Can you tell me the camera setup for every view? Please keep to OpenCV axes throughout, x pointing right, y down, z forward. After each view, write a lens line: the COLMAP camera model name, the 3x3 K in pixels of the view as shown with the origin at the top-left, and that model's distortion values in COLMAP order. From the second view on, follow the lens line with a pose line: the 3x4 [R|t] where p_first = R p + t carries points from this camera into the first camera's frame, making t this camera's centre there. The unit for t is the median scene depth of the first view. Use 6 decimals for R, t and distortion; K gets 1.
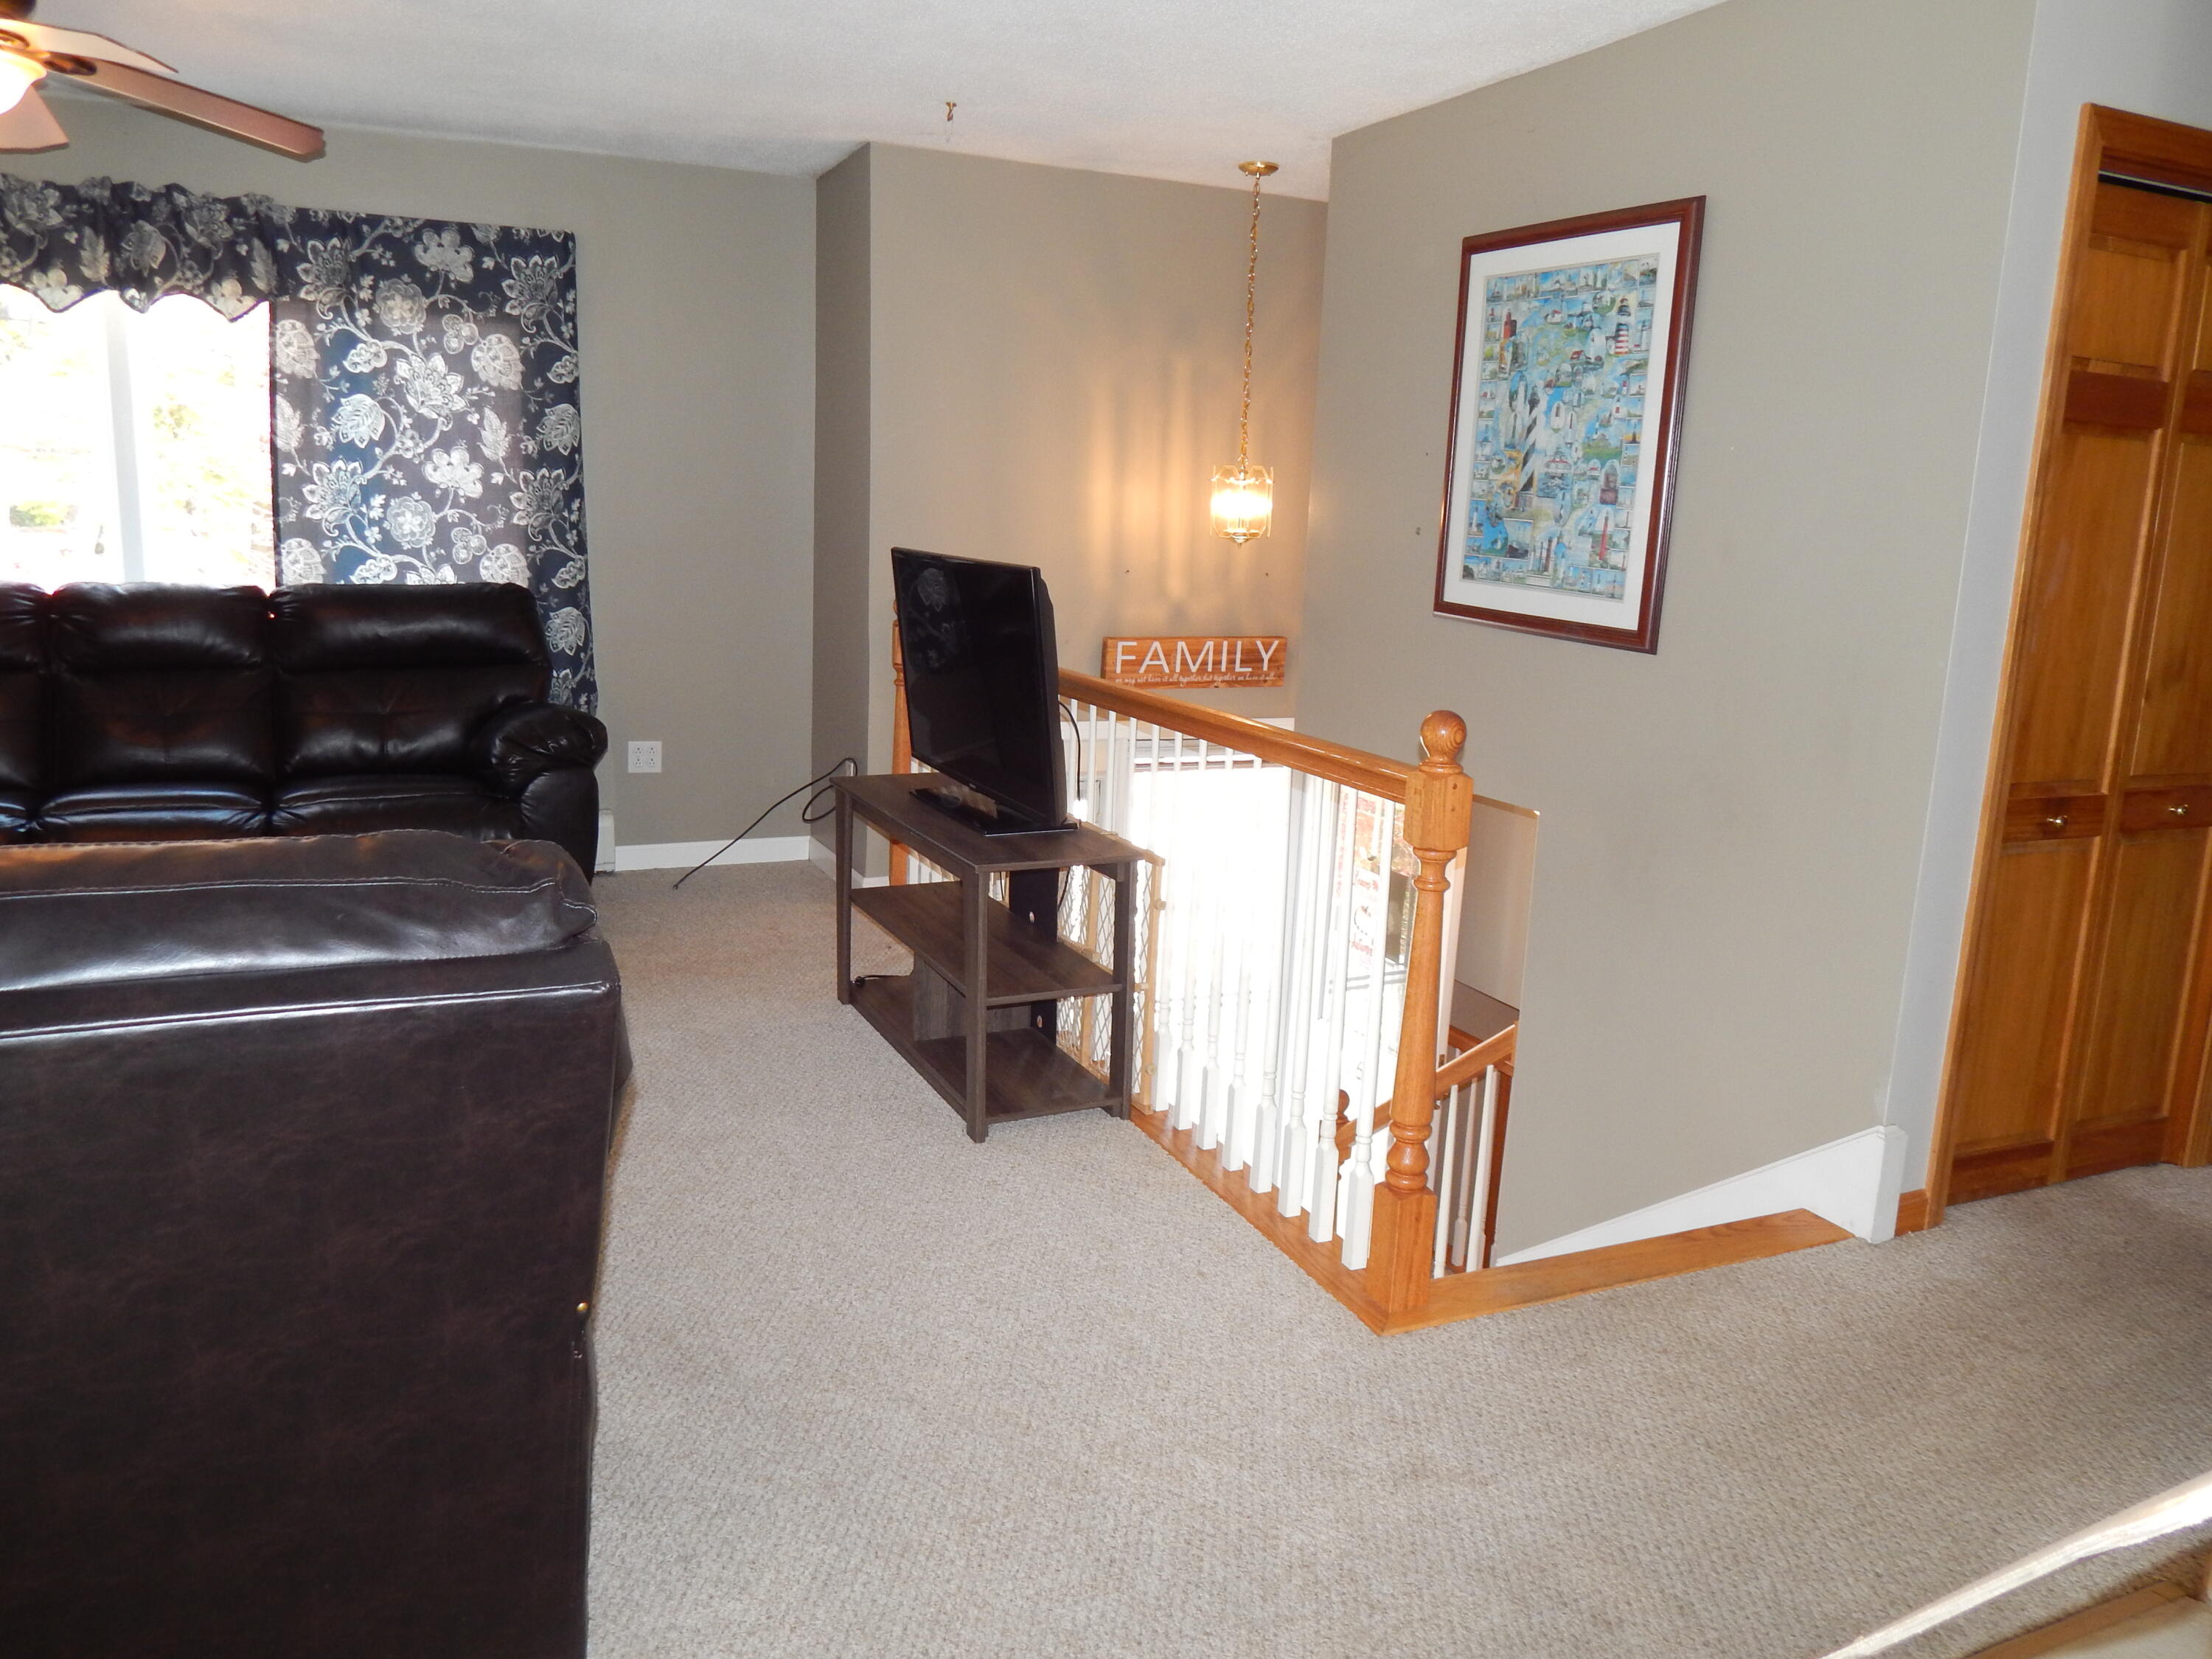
lens RADIAL K [[1575.5, 0, 1107.9], [0, 1575.5, 825.9], [0, 0, 1]] dist [0.013546, 0.003709]
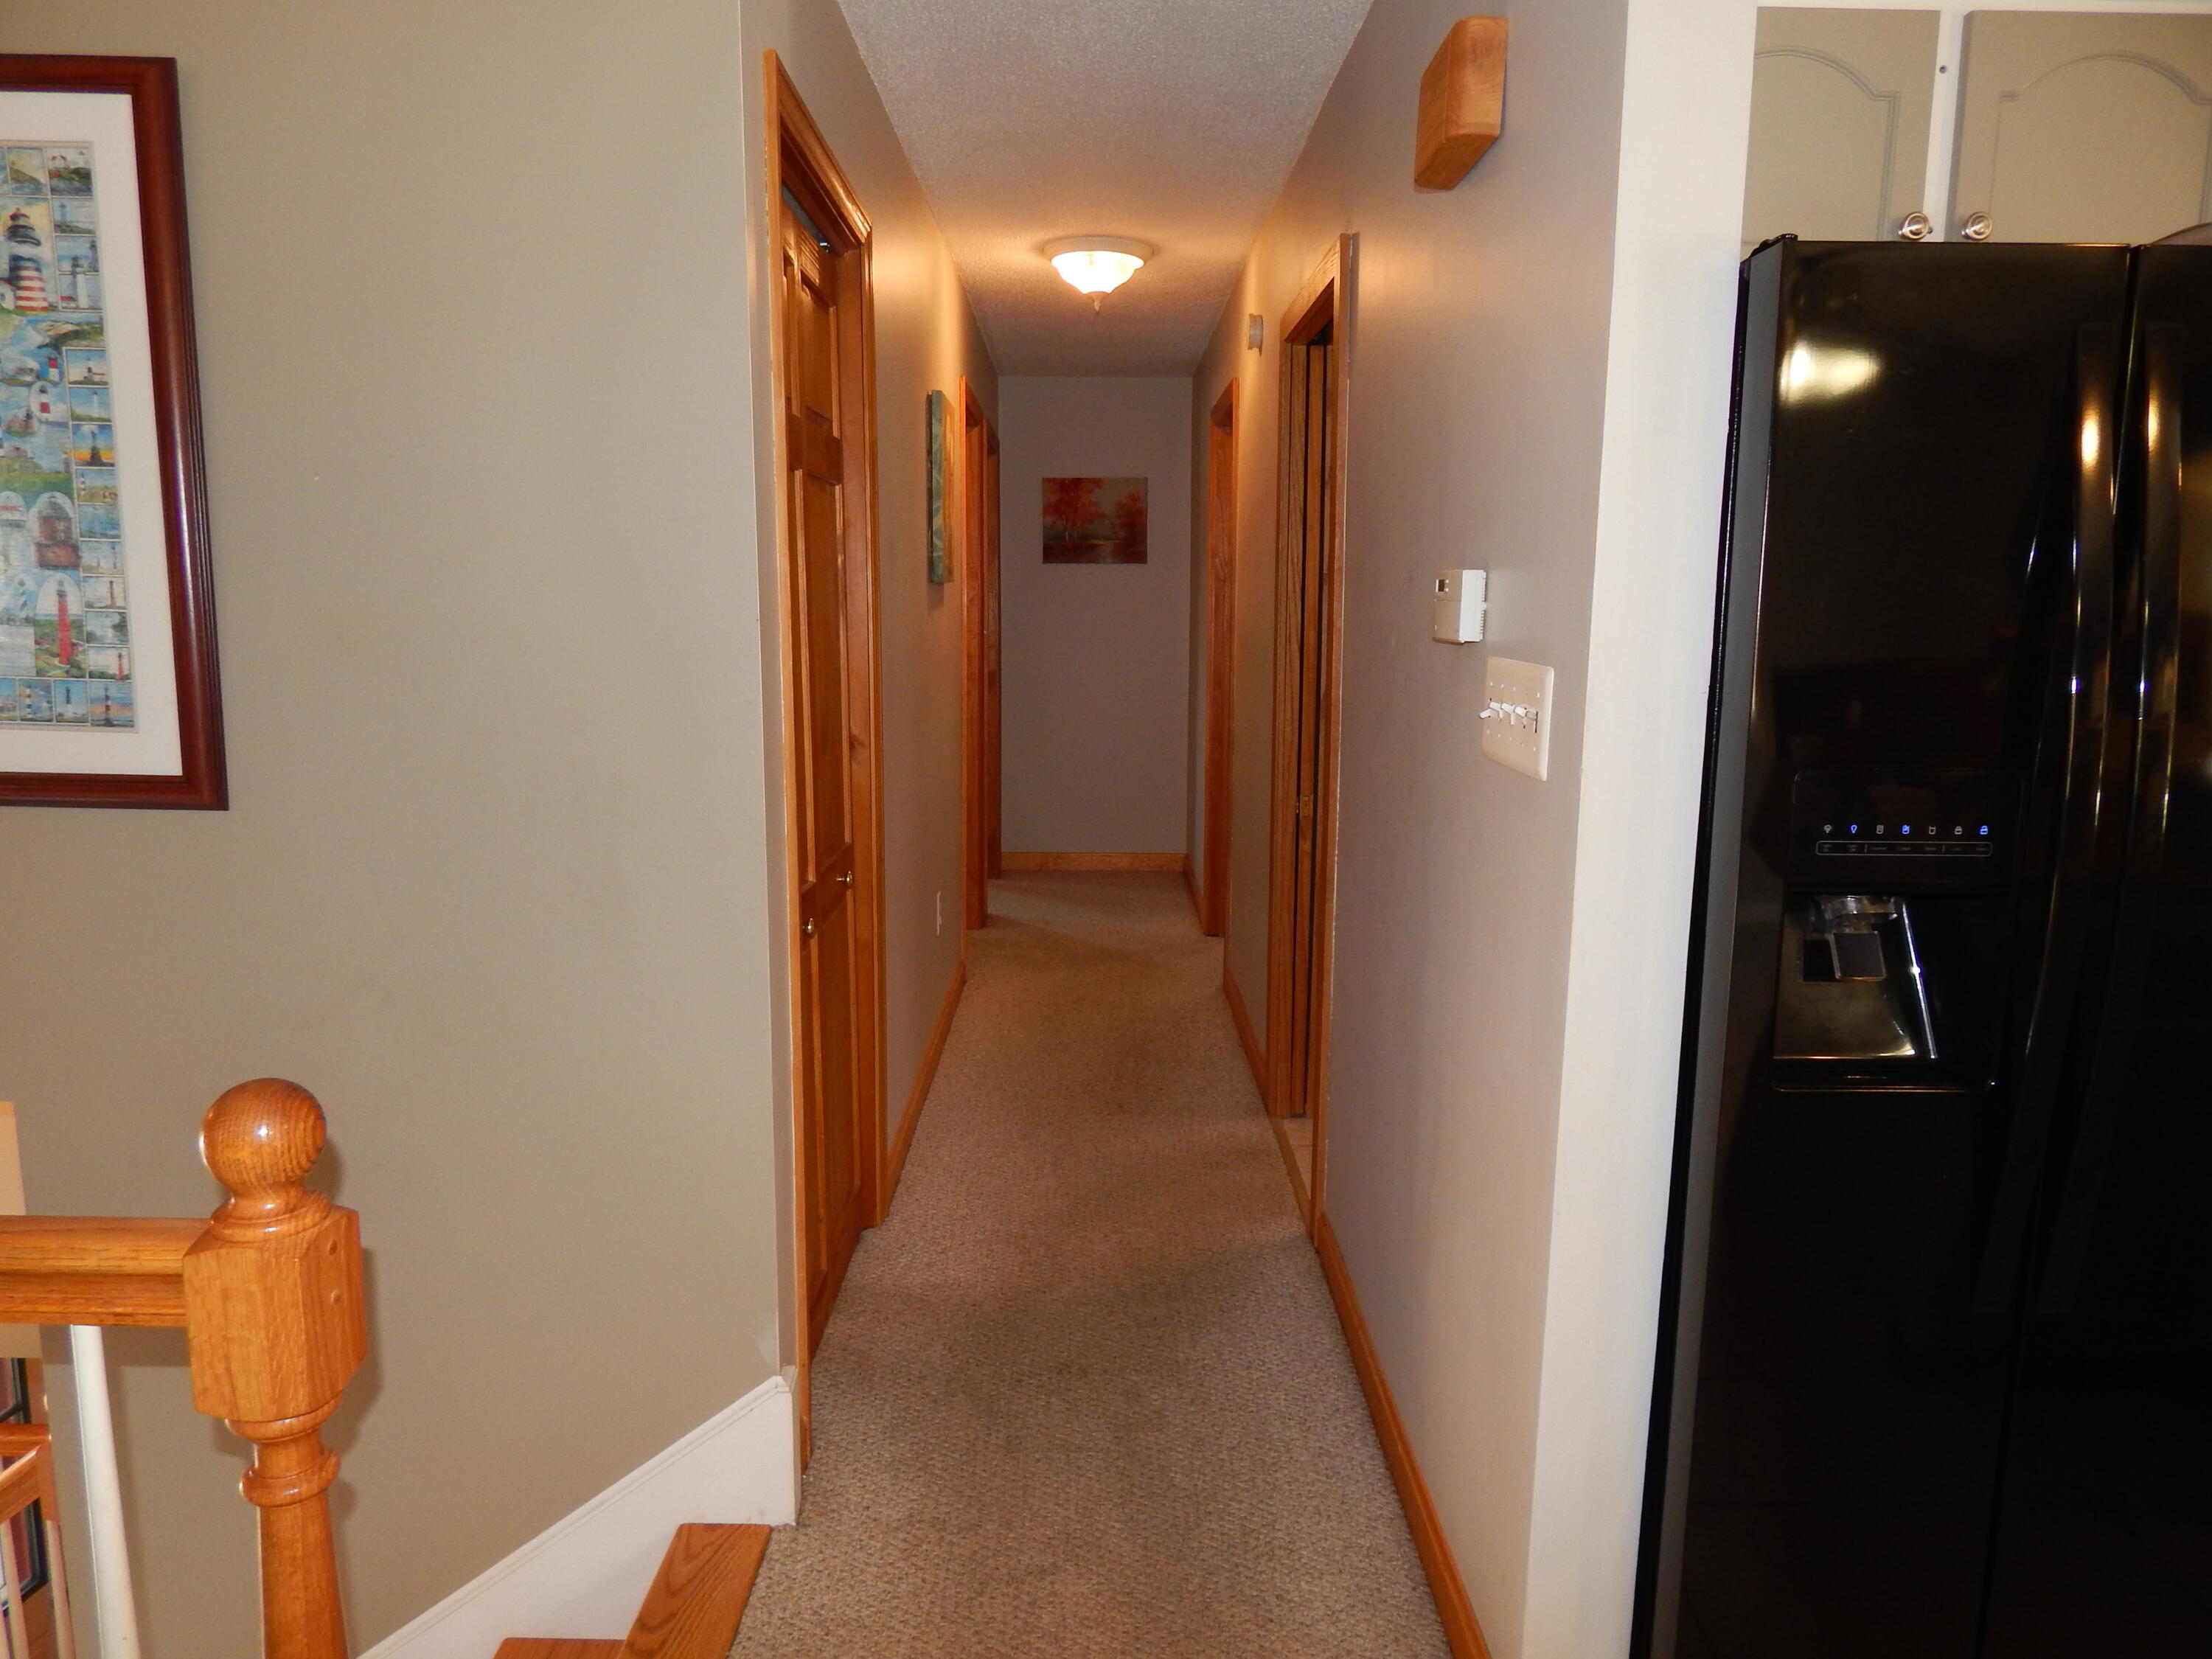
lens RADIAL K [[1462.2, 0, 1108.7], [0, 1462.2, 819.8], [0, 0, 1]] dist [-0.005623, -0.001671]
pose [[0.418035, -0.180504, 0.890317, -0.017165], [0.193267, 0.975296, 0.106987, -0.098208], [-0.887634, 0.127344, 0.442593, 0.439162]]
